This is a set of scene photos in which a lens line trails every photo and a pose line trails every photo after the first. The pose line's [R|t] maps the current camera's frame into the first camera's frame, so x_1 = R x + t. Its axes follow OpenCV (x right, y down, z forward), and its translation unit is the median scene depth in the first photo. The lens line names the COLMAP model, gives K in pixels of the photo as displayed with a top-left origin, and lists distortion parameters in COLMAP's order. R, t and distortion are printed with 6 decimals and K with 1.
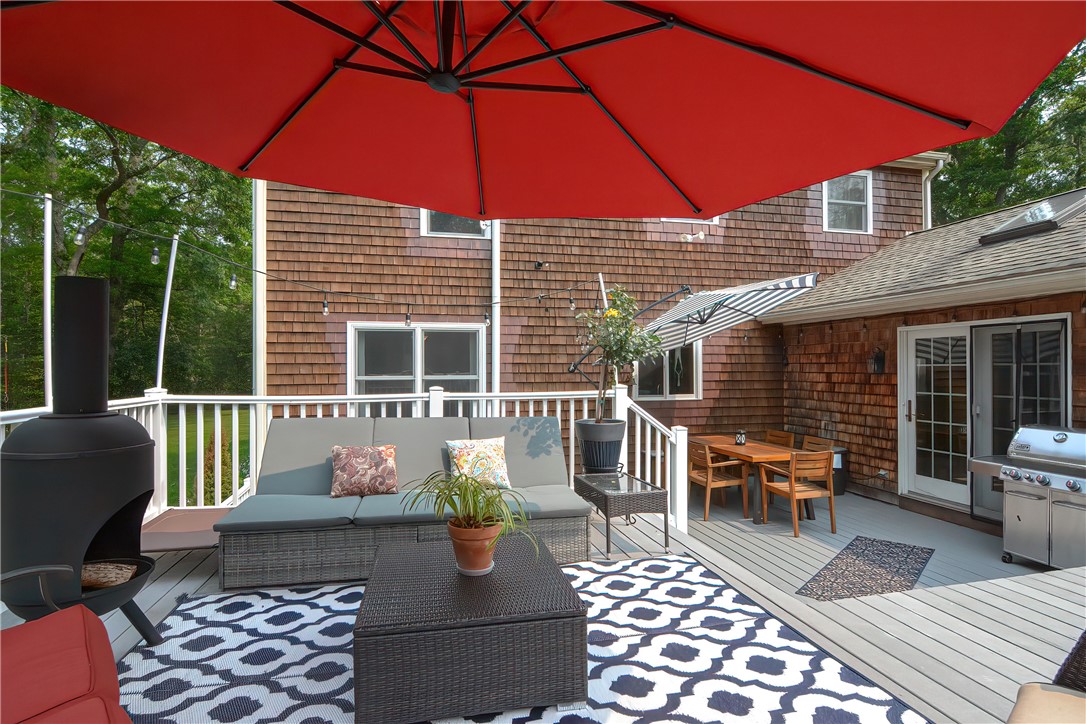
lens RADIAL K [[525.0, 0, 540.4], [0, 525.0, 367.2], [0, 0, 1]] dist [0.005990, -0.009864]
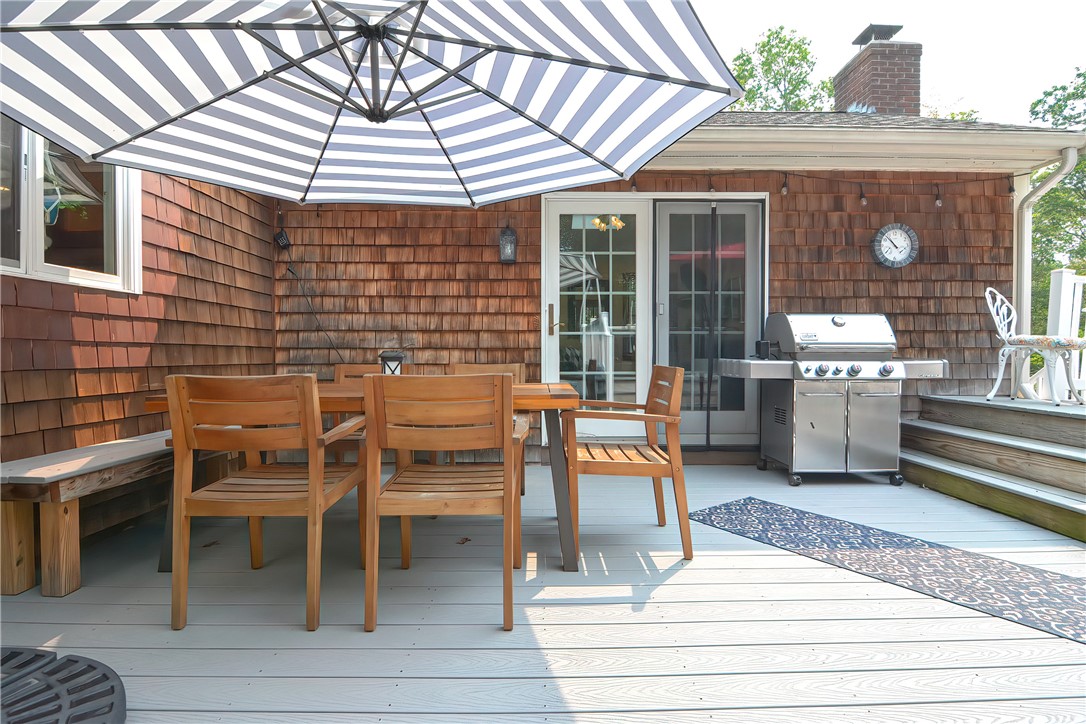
lens RADIAL K [[525.0, 0, 542.3], [0, 525.0, 368.0], [0, 0, 1]] dist [0.005990, -0.009864]
pose [[0.204310, -0.022184, 0.978655, 0.028429], [-0.006501, 0.999690, 0.024018, 0.121129], [-0.978885, -0.011269, 0.204102, 0.811876]]
